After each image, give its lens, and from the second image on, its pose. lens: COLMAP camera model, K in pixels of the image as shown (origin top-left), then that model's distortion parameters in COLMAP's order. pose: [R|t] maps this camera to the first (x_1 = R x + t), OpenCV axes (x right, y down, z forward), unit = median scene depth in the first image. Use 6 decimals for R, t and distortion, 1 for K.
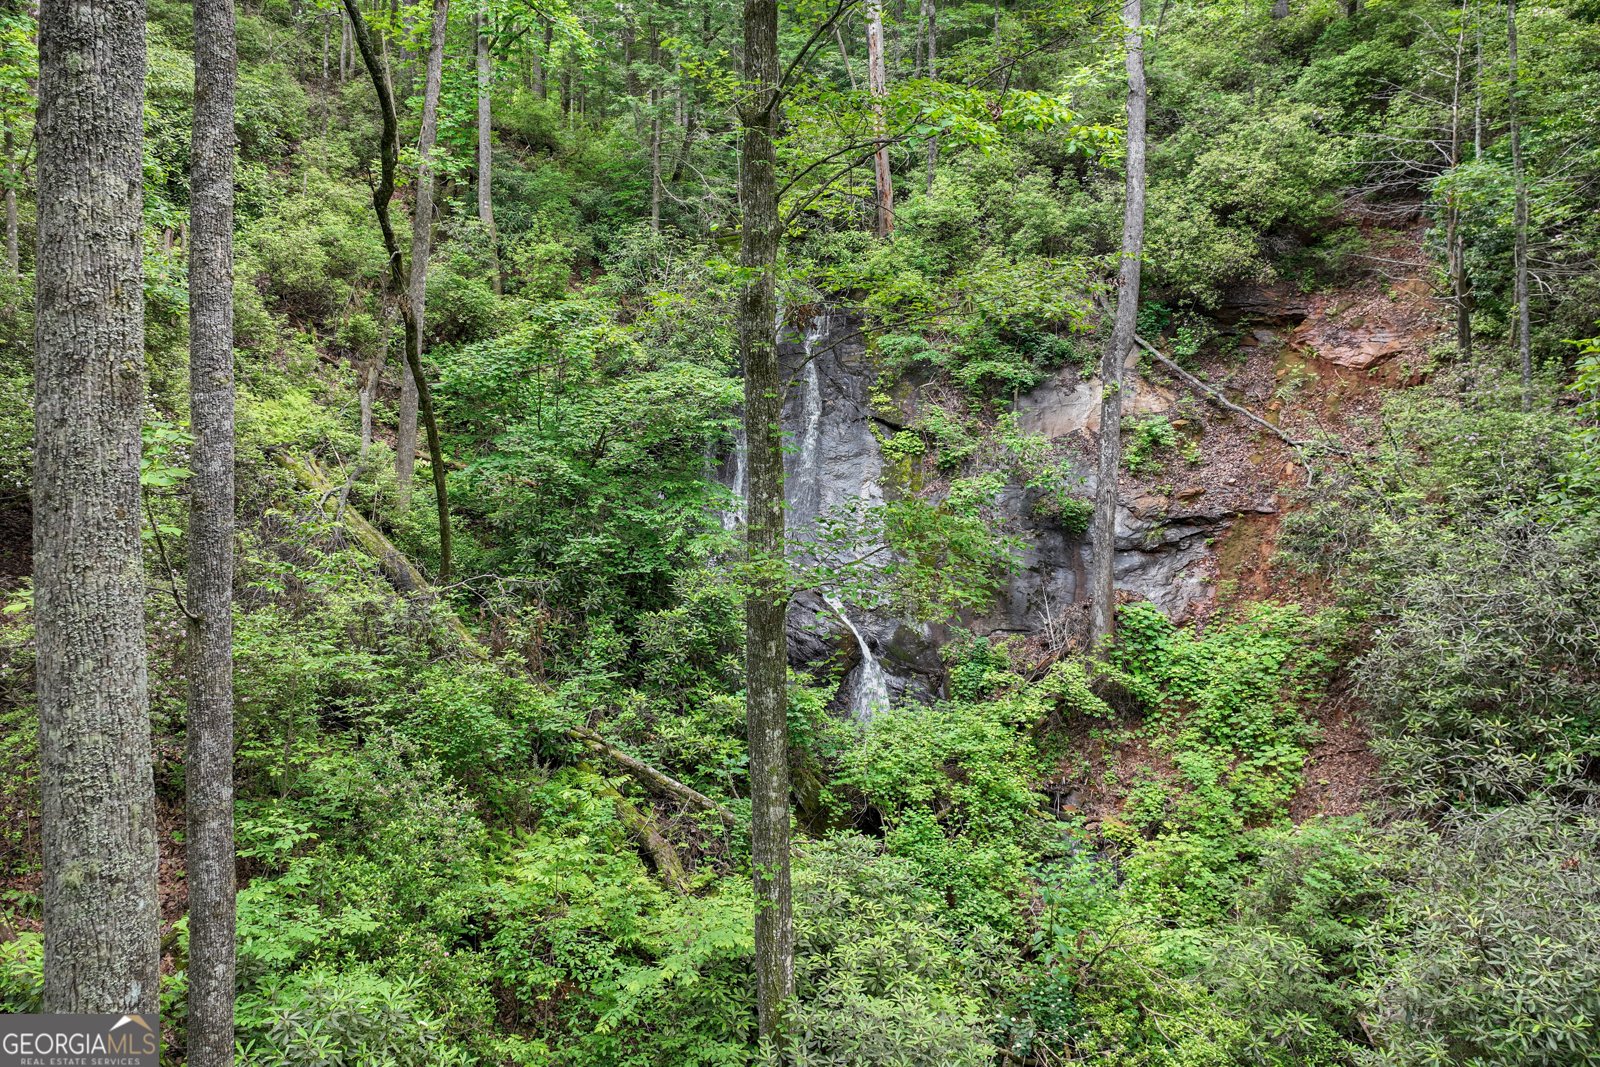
lens RADIAL K [[1145.0, 0, 804.2], [0, 1145.0, 433.4], [0, 0, 1]] dist [0.000766, 0.012313]
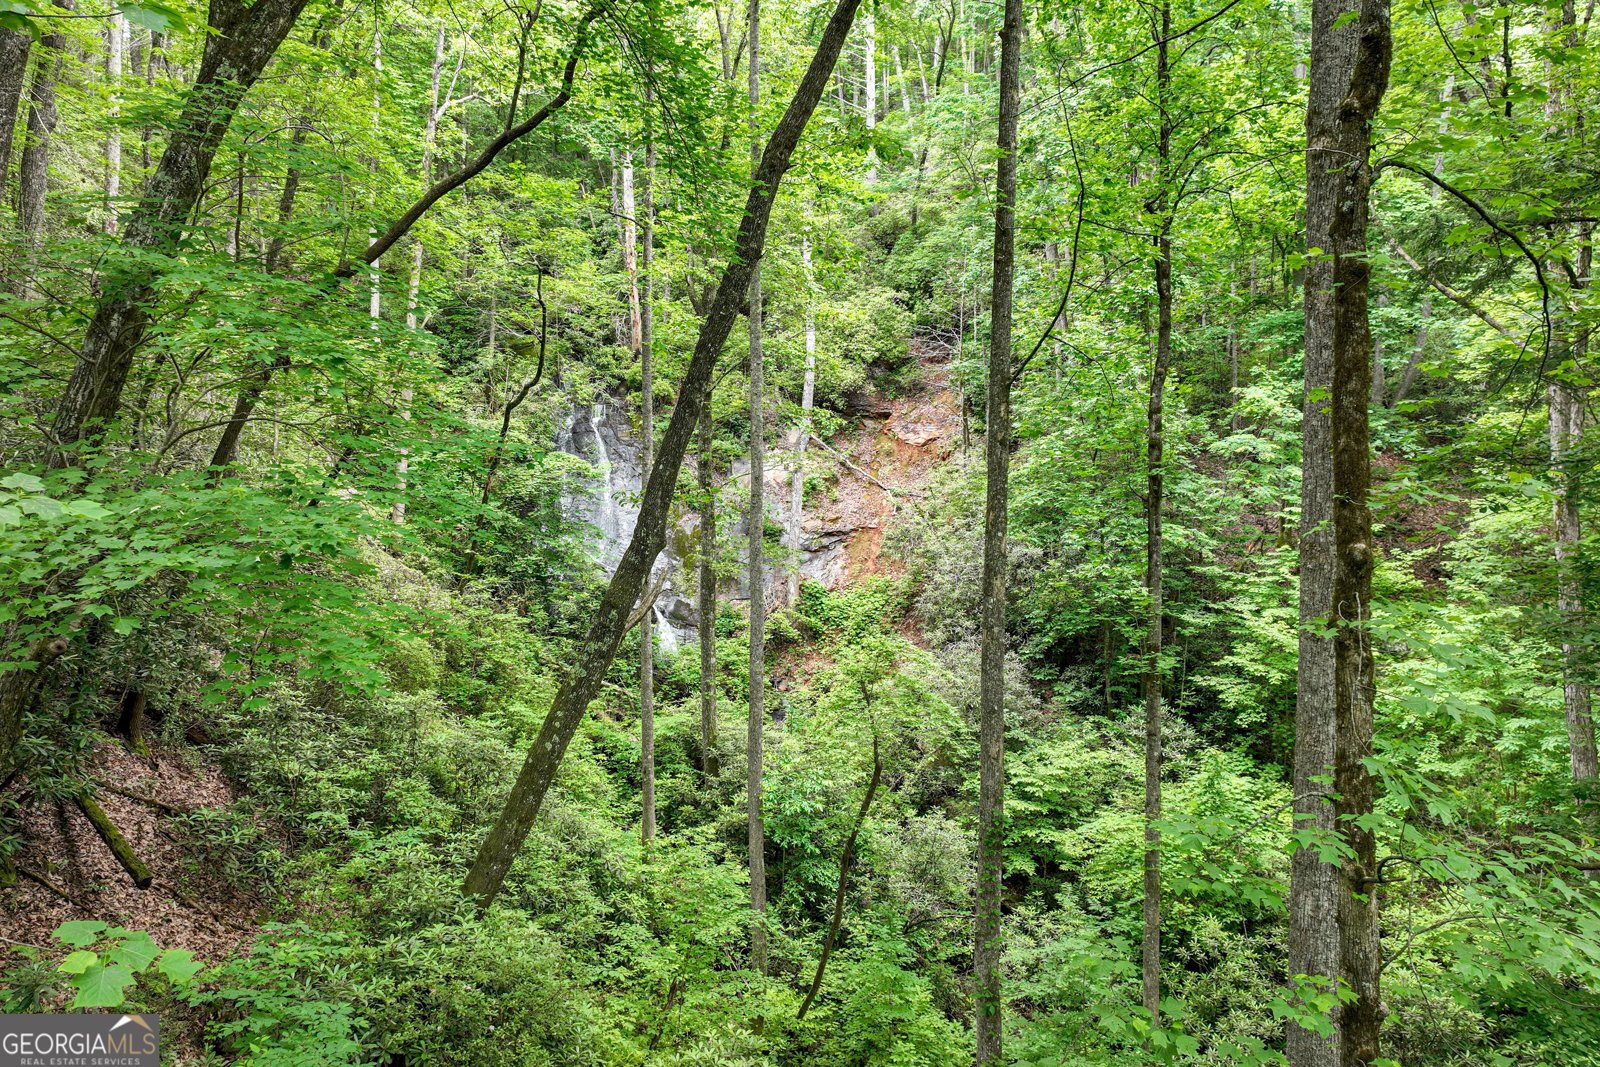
lens RADIAL K [[1145.0, 0, 804.2], [0, 1145.0, 433.4], [0, 0, 1]] dist [0.000766, 0.012313]
pose [[0.940382, -0.006757, 0.340053, -0.315816], [0.006631, 0.999977, 0.001531, -0.083109], [-0.340055, 0.000816, 0.940405, -0.672046]]
